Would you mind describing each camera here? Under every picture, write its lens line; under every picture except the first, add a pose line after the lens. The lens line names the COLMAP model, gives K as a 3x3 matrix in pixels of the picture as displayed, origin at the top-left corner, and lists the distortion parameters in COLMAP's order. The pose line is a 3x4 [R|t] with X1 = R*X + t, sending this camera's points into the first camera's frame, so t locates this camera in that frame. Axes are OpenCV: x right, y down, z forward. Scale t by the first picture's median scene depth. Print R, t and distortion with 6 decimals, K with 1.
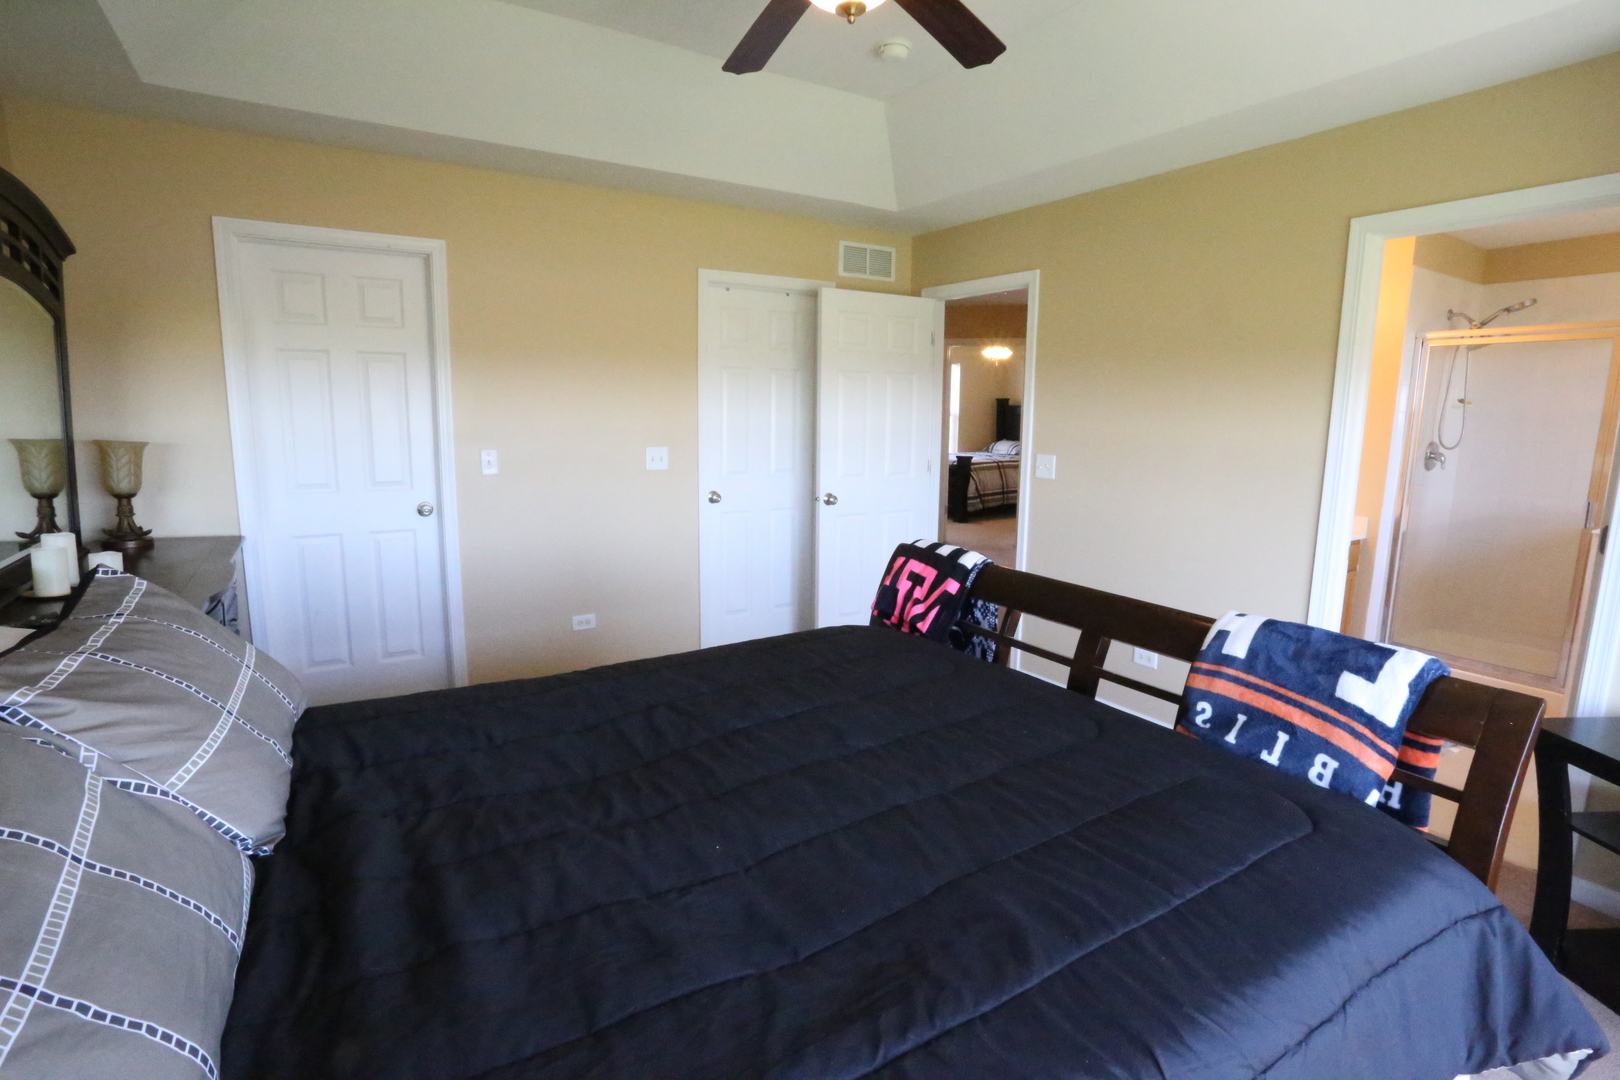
lens RADIAL K [[793.6, 0, 808.0], [0, 793.6, 535.0], [0, 0, 1]] dist [-0.069748, 0.030005]
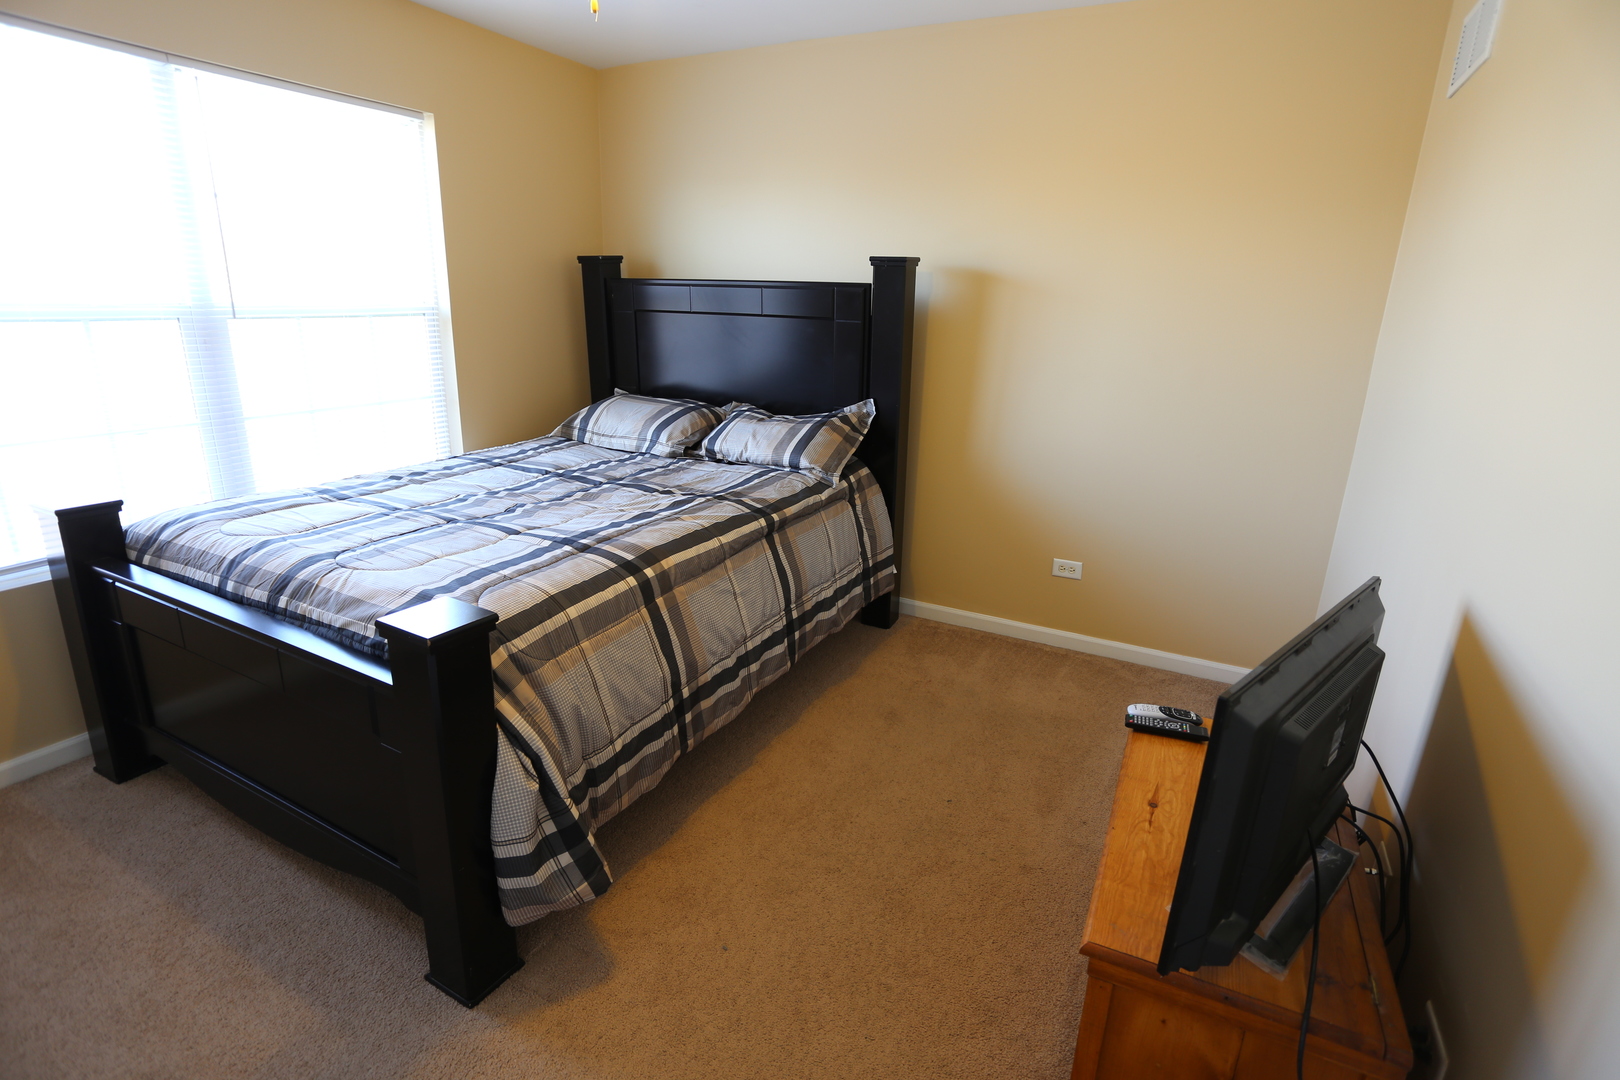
lens RADIAL K [[793.6, 0, 808.0], [0, 793.6, 535.0], [0, 0, 1]] dist [-0.069748, 0.030005]
pose [[0.864272, -0.135860, 0.484330, 0.177896], [0.065783, 0.985094, 0.158942, -0.125637], [-0.498704, -0.105509, 0.860327, 0.789703]]
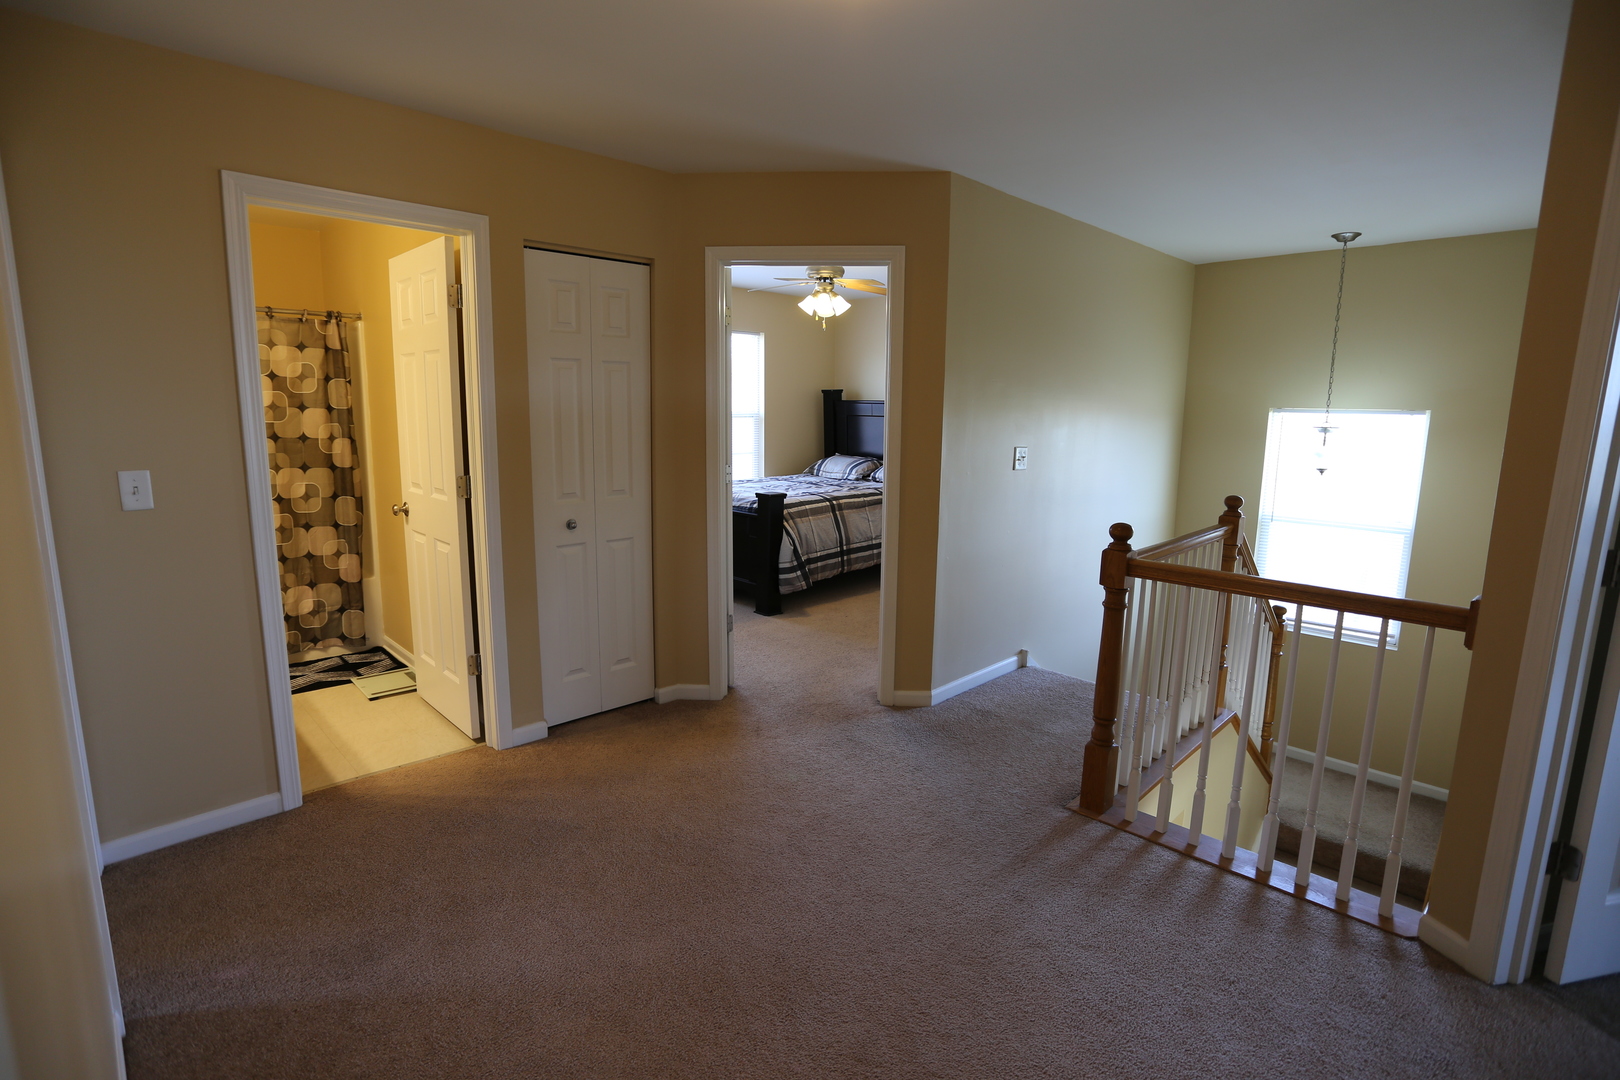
lens RADIAL K [[793.6, 0, 808.0], [0, 793.6, 535.0], [0, 0, 1]] dist [-0.069748, 0.030005]
pose [[0.975872, -0.036928, 0.215196, 0.098361], [0.036752, 0.999313, 0.004821, -0.068254], [-0.215226, 0.003204, 0.976559, 0.435571]]
